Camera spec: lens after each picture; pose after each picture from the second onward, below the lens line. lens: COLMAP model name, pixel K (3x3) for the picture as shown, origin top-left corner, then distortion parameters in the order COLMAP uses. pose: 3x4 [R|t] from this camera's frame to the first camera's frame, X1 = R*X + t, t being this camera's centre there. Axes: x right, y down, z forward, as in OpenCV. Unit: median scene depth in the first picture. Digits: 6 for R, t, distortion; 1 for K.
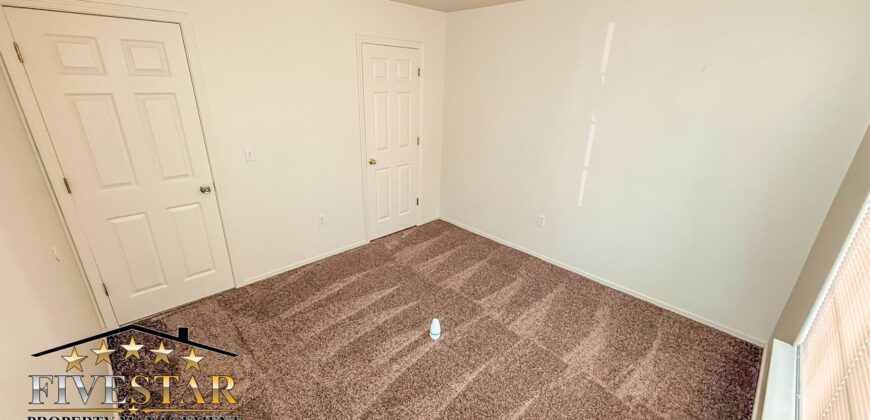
lens RADIAL K [[347.1, 0, 444.3], [0, 347.1, 216.6], [0, 0, 1]] dist [0.000360, 0.000043]
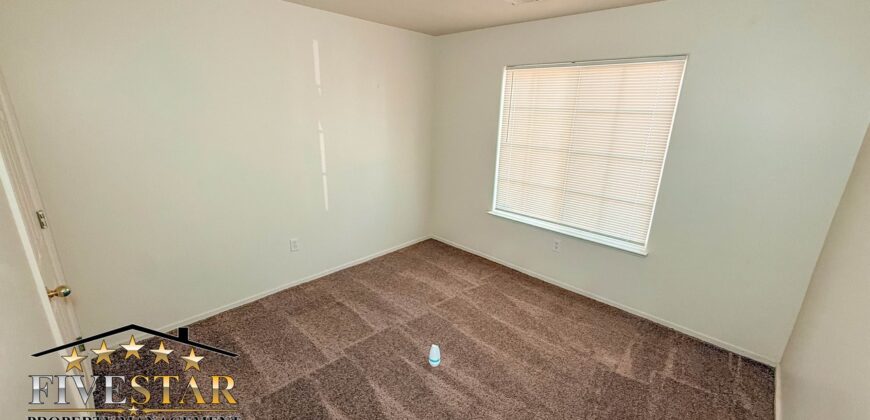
lens RADIAL K [[351.9, 0, 425.2], [0, 351.9, 212.1], [0, 0, 1]] dist [-0.000410, -0.000075]
pose [[-0.023284, -0.316954, 0.948155, -0.689349], [0.334411, 0.891310, 0.306164, -0.277249], [-0.942140, 0.324202, 0.085240, 0.695626]]
